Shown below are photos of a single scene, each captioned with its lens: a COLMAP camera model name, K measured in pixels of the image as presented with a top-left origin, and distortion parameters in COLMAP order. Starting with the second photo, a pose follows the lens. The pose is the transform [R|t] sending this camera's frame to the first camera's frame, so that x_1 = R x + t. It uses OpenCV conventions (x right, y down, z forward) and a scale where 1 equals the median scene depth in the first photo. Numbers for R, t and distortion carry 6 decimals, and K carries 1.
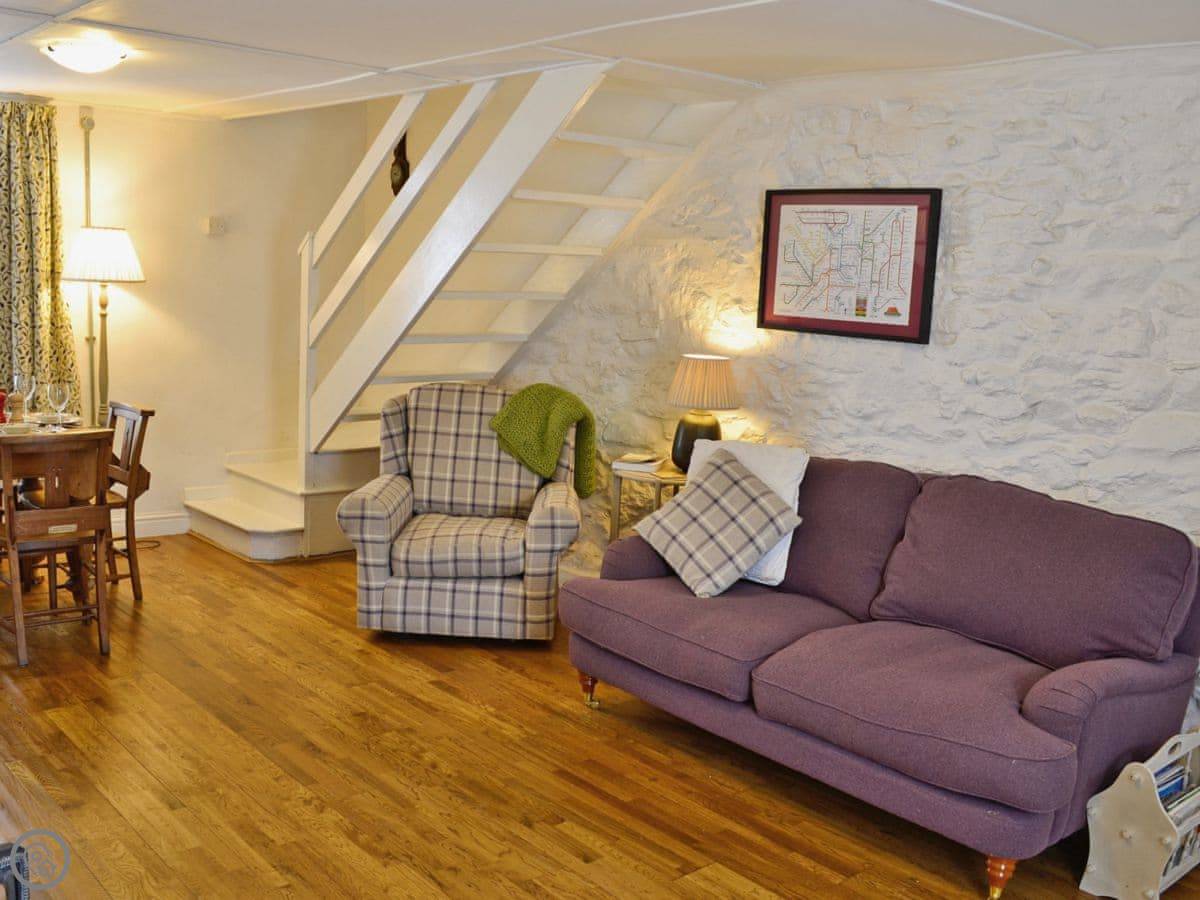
lens RADIAL K [[1149.9, 0, 588.1], [0, 1149.9, 460.4], [0, 0, 1]] dist [-0.086359, 0.000000]
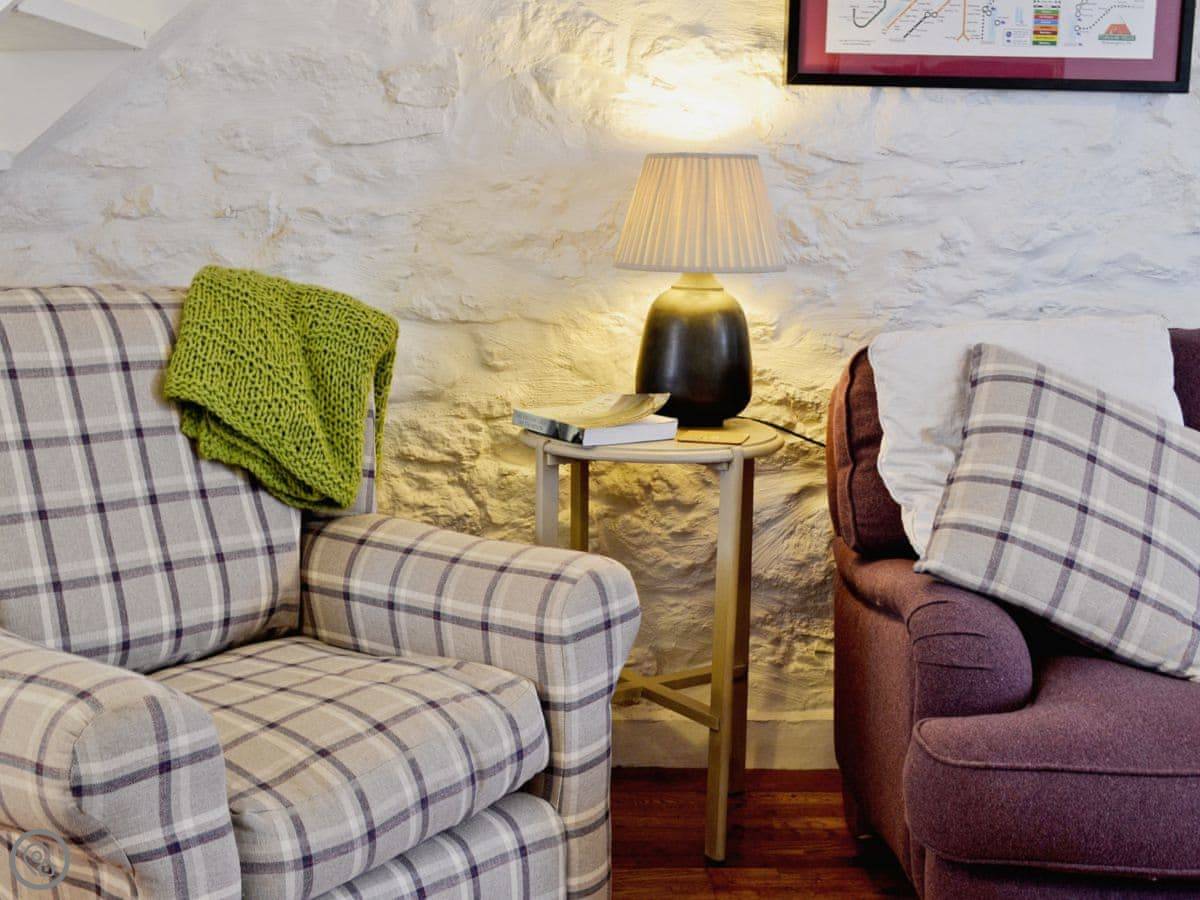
lens RADIAL K [[1574.4, 0, 599.7], [0, 1574.4, 444.9], [0, 0, 1]] dist [-0.037461, 0.000000]
pose [[0.649212, -0.170320, 0.741293, -0.391748], [0.146512, 0.984357, 0.097853, -0.047731], [-0.746363, 0.045081, 0.664010, 0.660141]]
